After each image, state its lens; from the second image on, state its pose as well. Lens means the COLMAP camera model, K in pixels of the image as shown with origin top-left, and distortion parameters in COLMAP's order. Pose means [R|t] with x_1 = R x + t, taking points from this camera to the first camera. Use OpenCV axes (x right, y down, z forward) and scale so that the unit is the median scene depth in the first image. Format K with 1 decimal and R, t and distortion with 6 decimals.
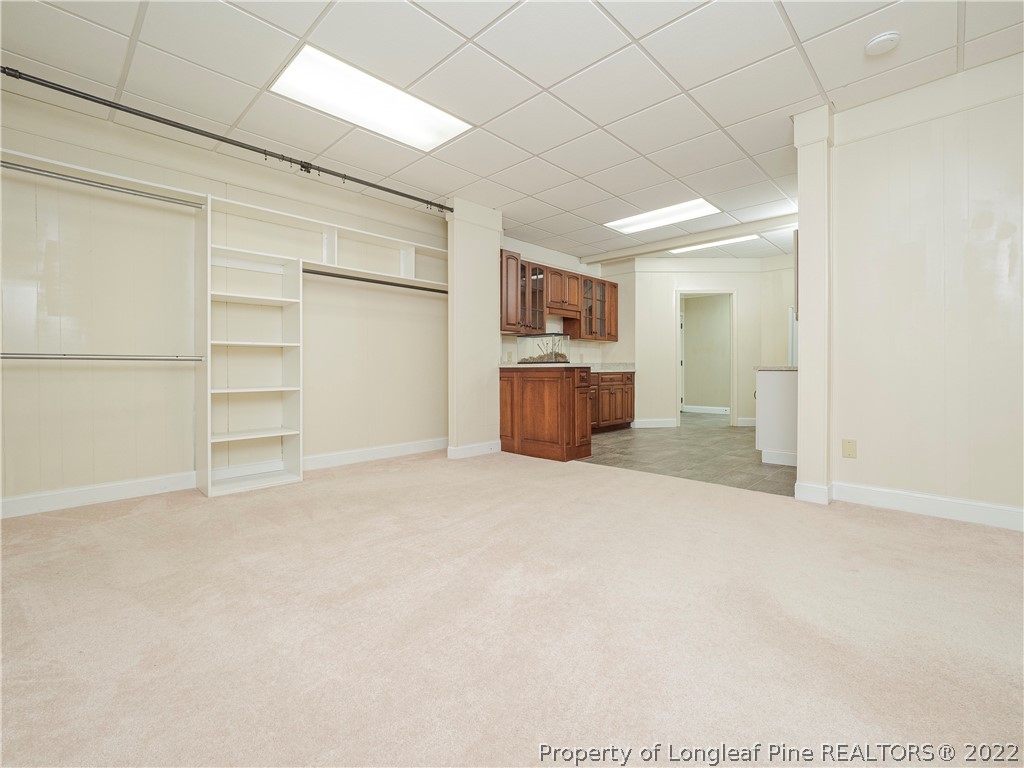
lens RADIAL K [[458.4, 0, 511.8], [0, 458.4, 366.4], [0, 0, 1]] dist [-0.000412, 0.000098]
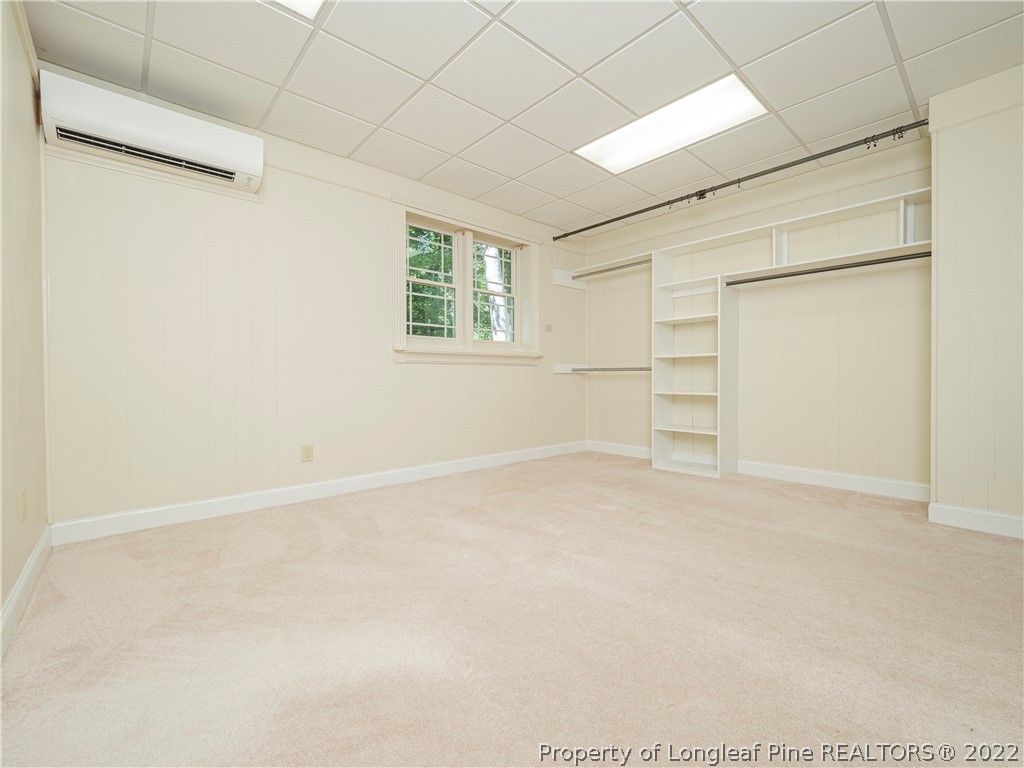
lens RADIAL K [[440.0, 0, 507.6], [0, 440.0, 377.1], [0, 0, 1]] dist [-0.010986, 0.005047]
pose [[-0.072876, -0.000236, -0.997341, 0.616884], [0.004122, 0.999991, -0.000537, 0.006333], [0.997333, -0.004150, -0.072874, 0.577861]]
